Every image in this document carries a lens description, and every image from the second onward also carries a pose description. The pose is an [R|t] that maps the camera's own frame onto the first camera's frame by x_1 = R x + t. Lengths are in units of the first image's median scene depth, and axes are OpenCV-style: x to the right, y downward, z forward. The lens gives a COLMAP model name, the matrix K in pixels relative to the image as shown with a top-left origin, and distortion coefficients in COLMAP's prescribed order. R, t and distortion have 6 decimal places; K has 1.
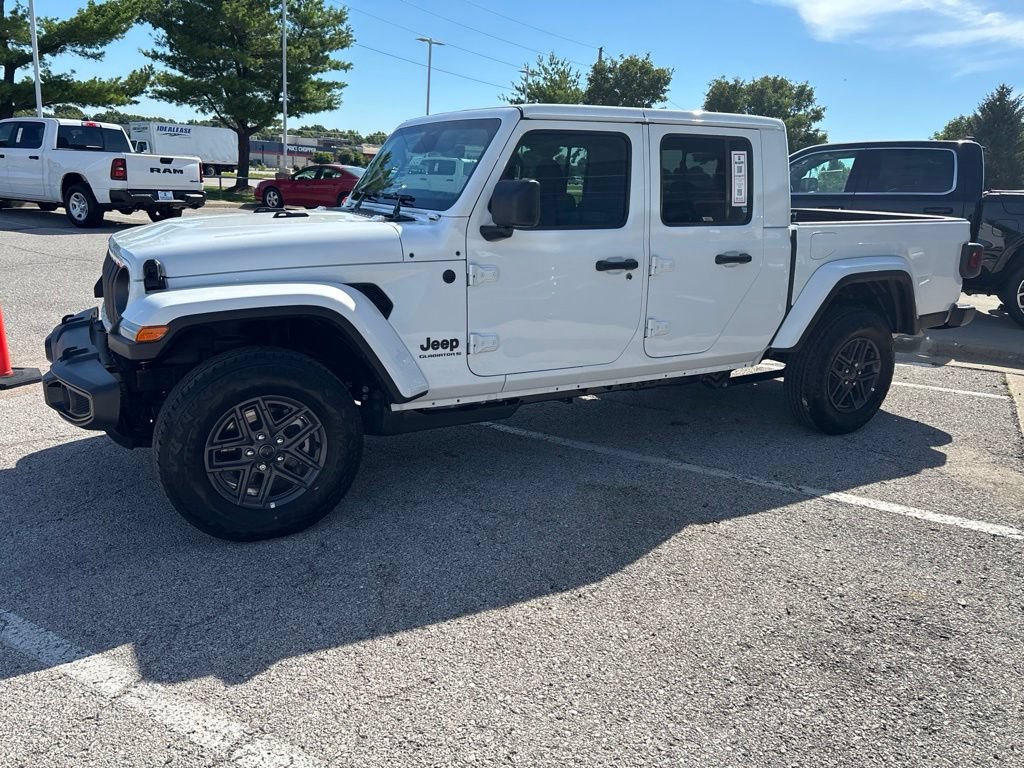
lens RADIAL K [[774.5, 0, 510.3], [0, 774.5, 394.9], [0, 0, 1]] dist [0.049427, -0.058035]
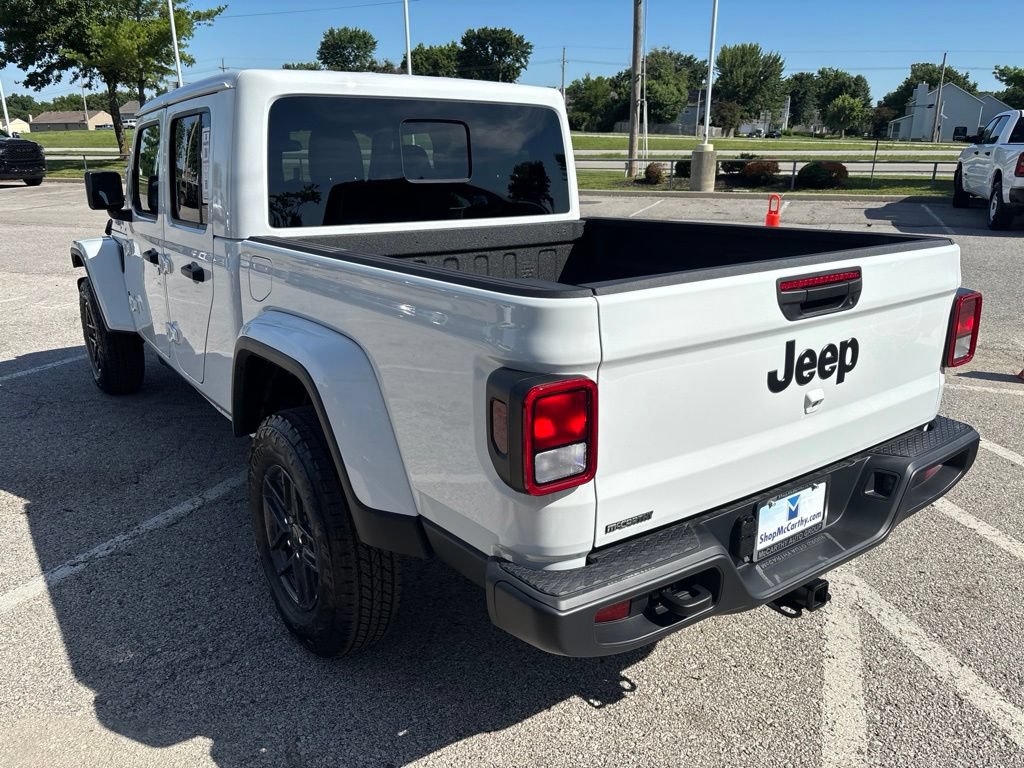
lens RADIAL K [[774.6, 0, 509.8], [0, 774.6, 395.0], [0, 0, 1]] dist [0.046500, -0.061523]
pose [[0.120085, 0.260665, -0.957932, 0.939019], [-0.259599, 0.939586, 0.223130, -0.270408], [0.958221, 0.221884, 0.180499, 1.031223]]
